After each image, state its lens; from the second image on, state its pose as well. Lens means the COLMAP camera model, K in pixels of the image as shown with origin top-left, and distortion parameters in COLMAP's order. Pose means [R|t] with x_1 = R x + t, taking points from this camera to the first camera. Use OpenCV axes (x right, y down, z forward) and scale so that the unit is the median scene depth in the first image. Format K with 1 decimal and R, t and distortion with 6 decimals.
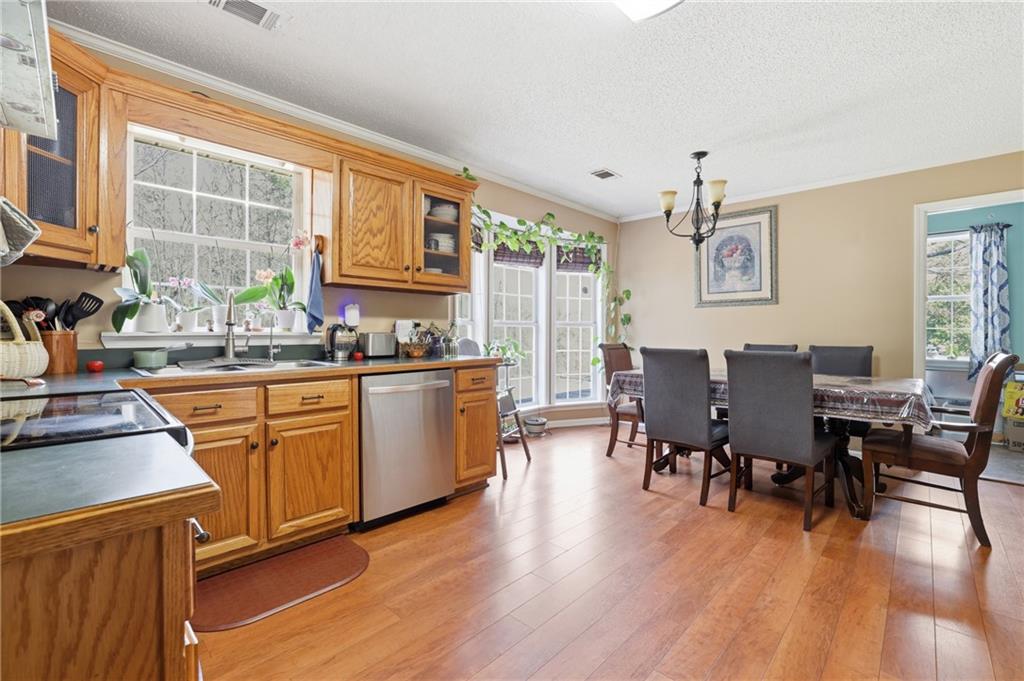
lens RADIAL K [[440.7, 0, 514.8], [0, 440.7, 334.4], [0, 0, 1]] dist [-0.039623, 0.014363]
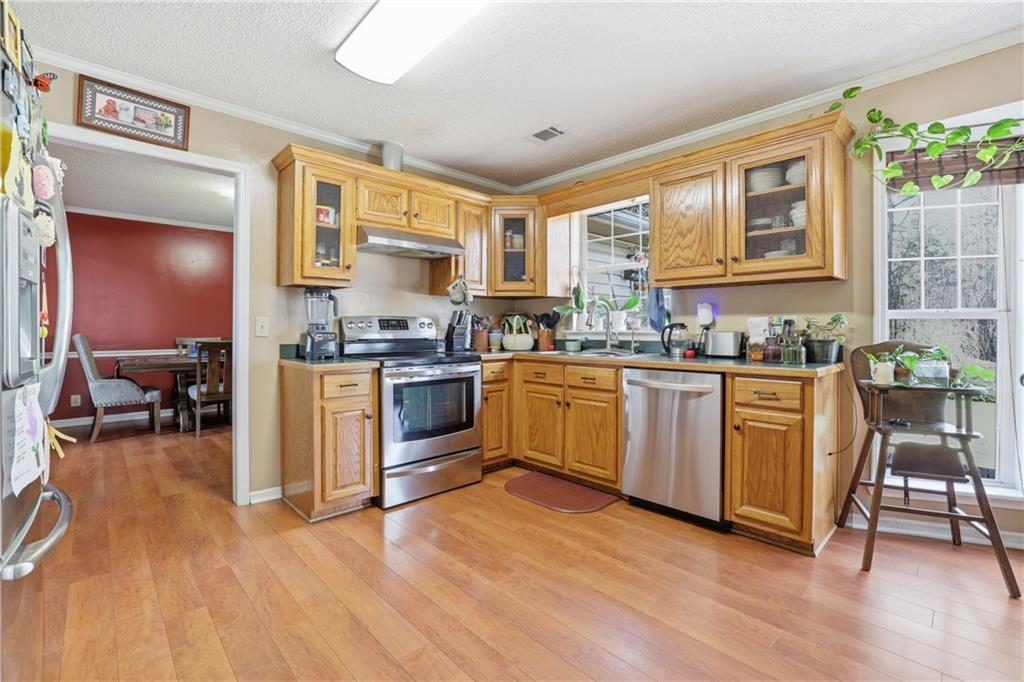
lens RADIAL K [[447.0, 0, 512.1], [0, 447.0, 328.7], [0, 0, 1]] dist [-0.040690, 0.019429]
pose [[-0.031404, -0.002718, -0.999503, 0.797087], [-0.008408, 0.999962, -0.002455, -0.004273], [0.999471, 0.008326, -0.031426, 0.689037]]
